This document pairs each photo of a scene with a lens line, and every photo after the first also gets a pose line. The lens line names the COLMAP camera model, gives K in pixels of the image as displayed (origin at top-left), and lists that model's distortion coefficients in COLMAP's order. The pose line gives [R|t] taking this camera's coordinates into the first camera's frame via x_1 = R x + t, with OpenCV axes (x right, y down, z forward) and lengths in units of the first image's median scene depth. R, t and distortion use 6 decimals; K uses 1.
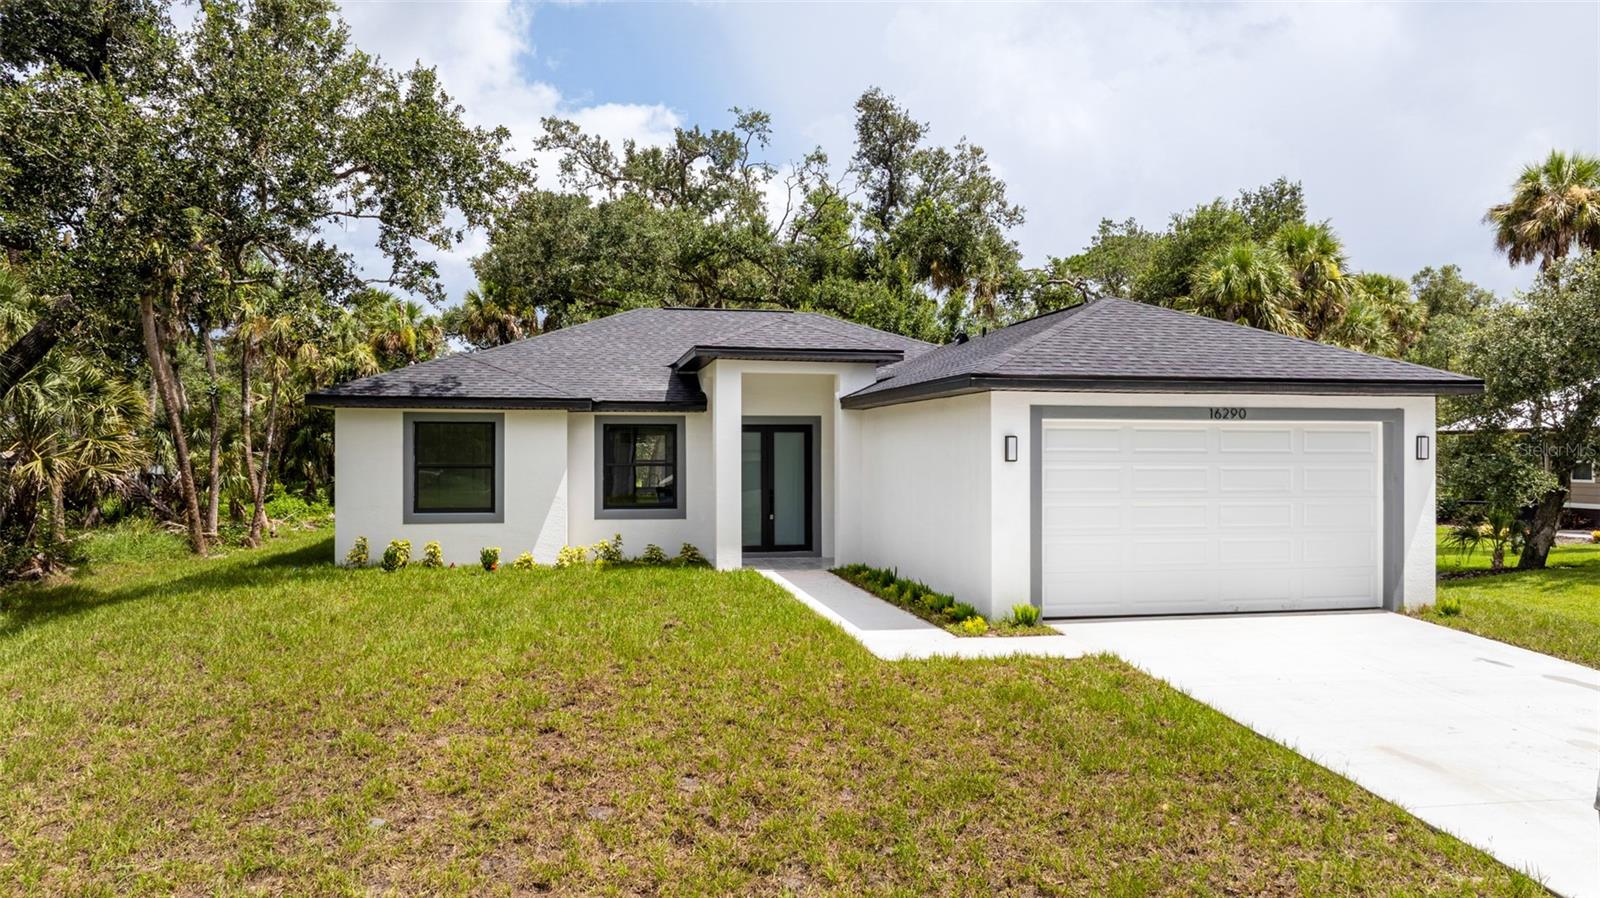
lens RADIAL K [[1136.9, 0, 802.8], [0, 1136.9, 455.1], [0, 0, 1]] dist [-0.052176, 0.059379]
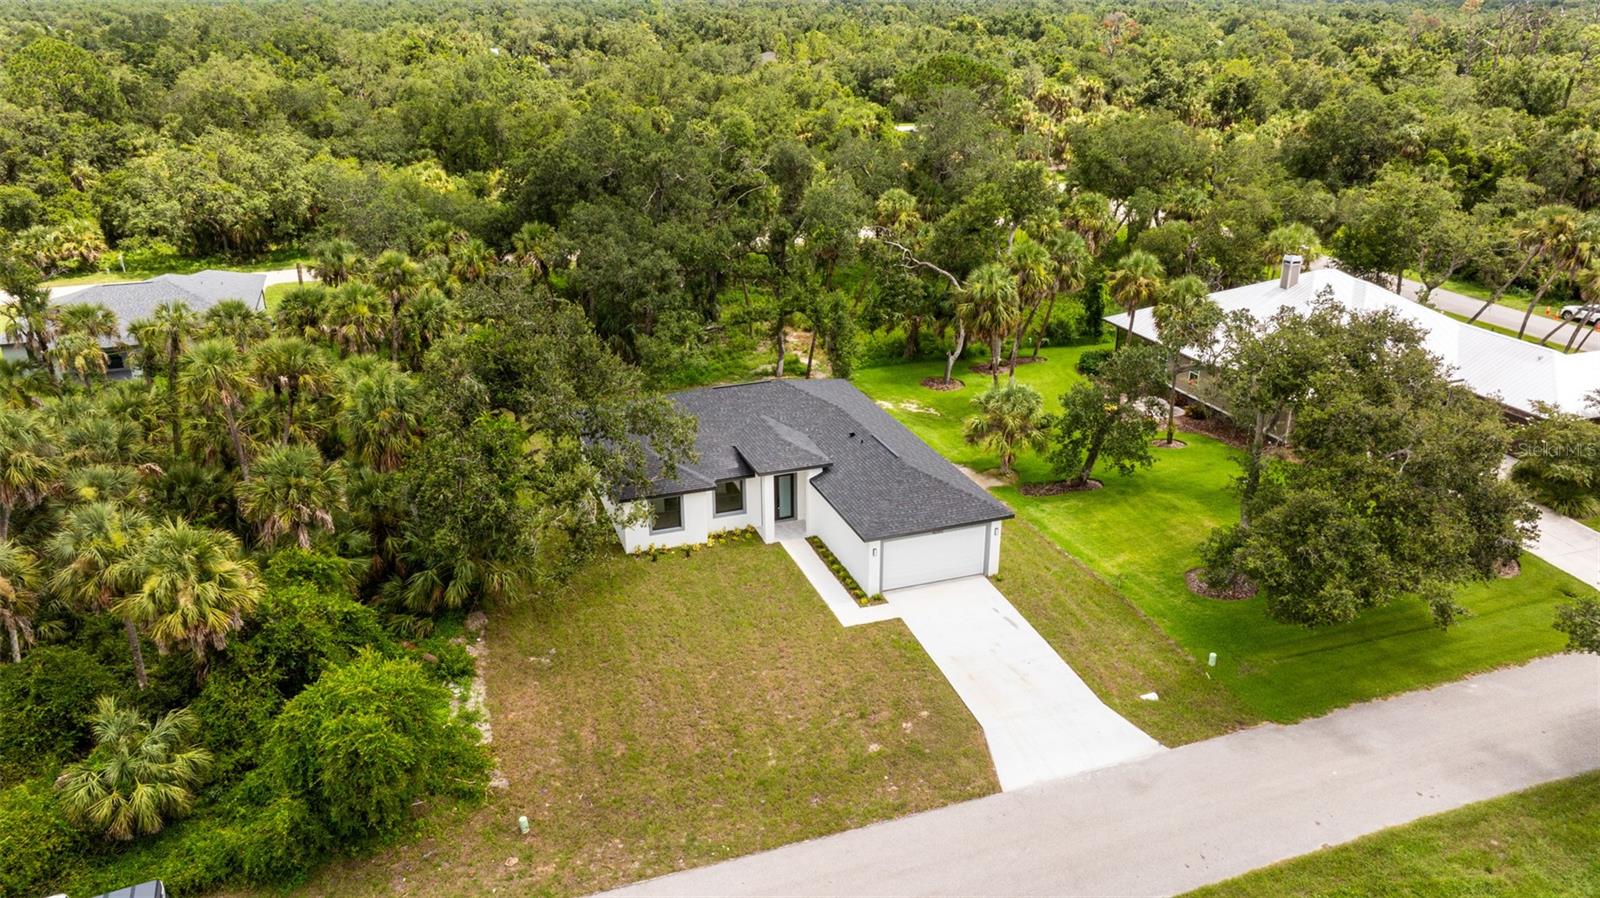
lens RADIAL K [[1138.6, 0, 800.0], [0, 1138.6, 449.0], [0, 0, 1]] dist [-0.024910, 0.010043]
pose [[0.989599, -0.058803, 0.131290, -0.272999], [0.006159, 0.929121, 0.369723, -0.897812], [-0.143725, -0.365069, 0.919819, -1.163958]]
